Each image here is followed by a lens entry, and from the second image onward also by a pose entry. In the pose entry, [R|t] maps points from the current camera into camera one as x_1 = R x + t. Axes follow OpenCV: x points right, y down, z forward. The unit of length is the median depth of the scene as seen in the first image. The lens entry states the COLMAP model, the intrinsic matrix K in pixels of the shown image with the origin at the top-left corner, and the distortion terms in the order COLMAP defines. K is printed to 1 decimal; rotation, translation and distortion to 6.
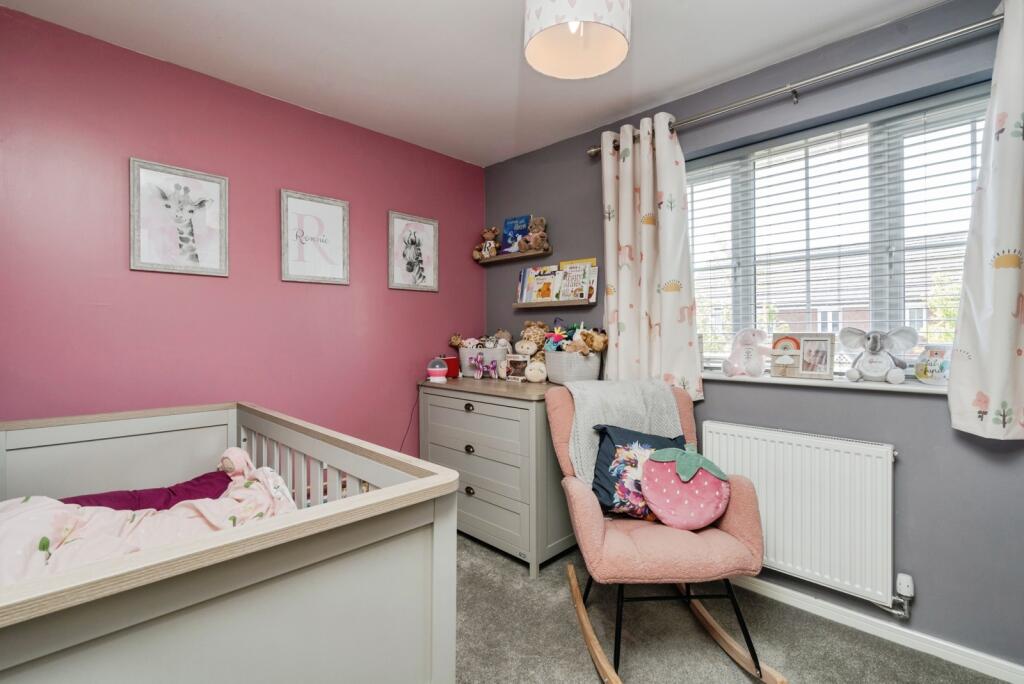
lens RADIAL K [[472.3, 0, 512.0], [0, 472.3, 342.0], [0, 0, 1]] dist [-0.003669, -0.000240]
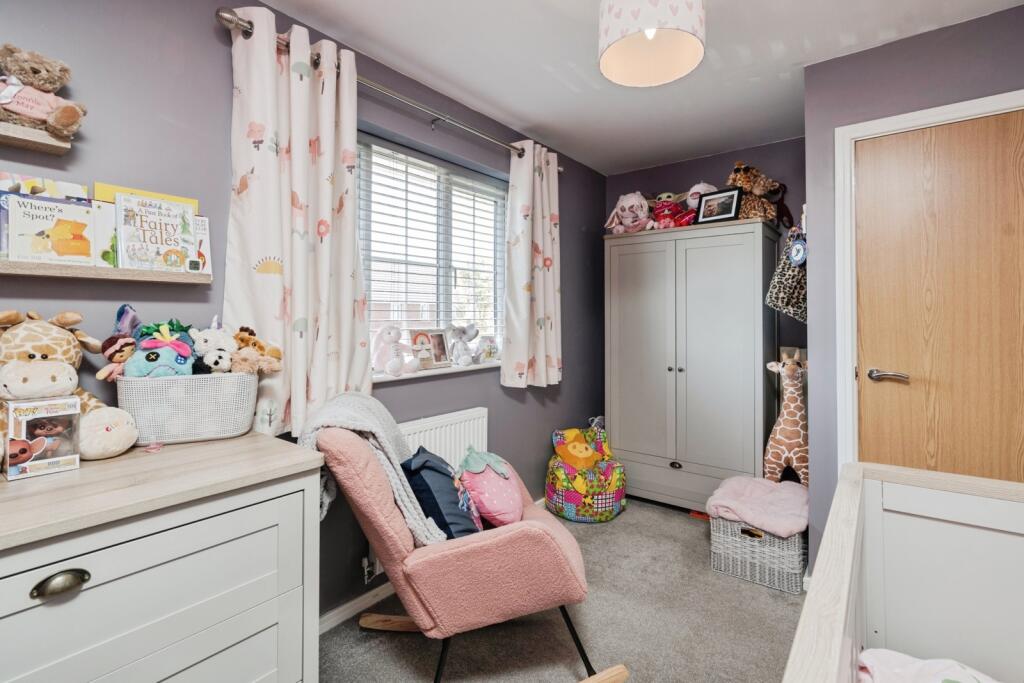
lens RADIAL K [[485.0, 0, 512.6], [0, 485.0, 311.6], [0, 0, 1]] dist [0.002661, 0.000074]
pose [[-0.115568, 0.016308, 0.993166, -0.537648], [0.022851, 0.999644, -0.013755, -0.038355], [-0.993037, 0.021105, -0.115899, 0.872836]]
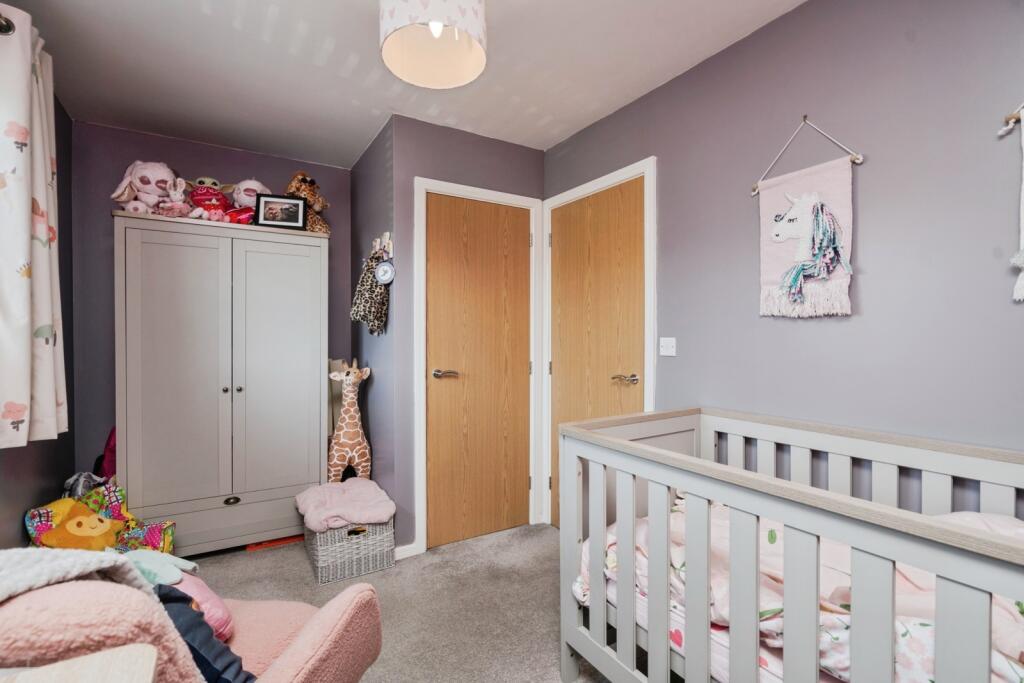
lens RADIAL K [[472.3, 0, 512.0], [0, 472.3, 341.5], [0, 0, 1]] dist [-0.003669, -0.000240]
pose [[-0.970213, -0.001627, 0.242246, -0.164918], [0.005235, 0.999603, 0.027680, -0.027748], [-0.242195, 0.028124, -0.969820, 1.195720]]
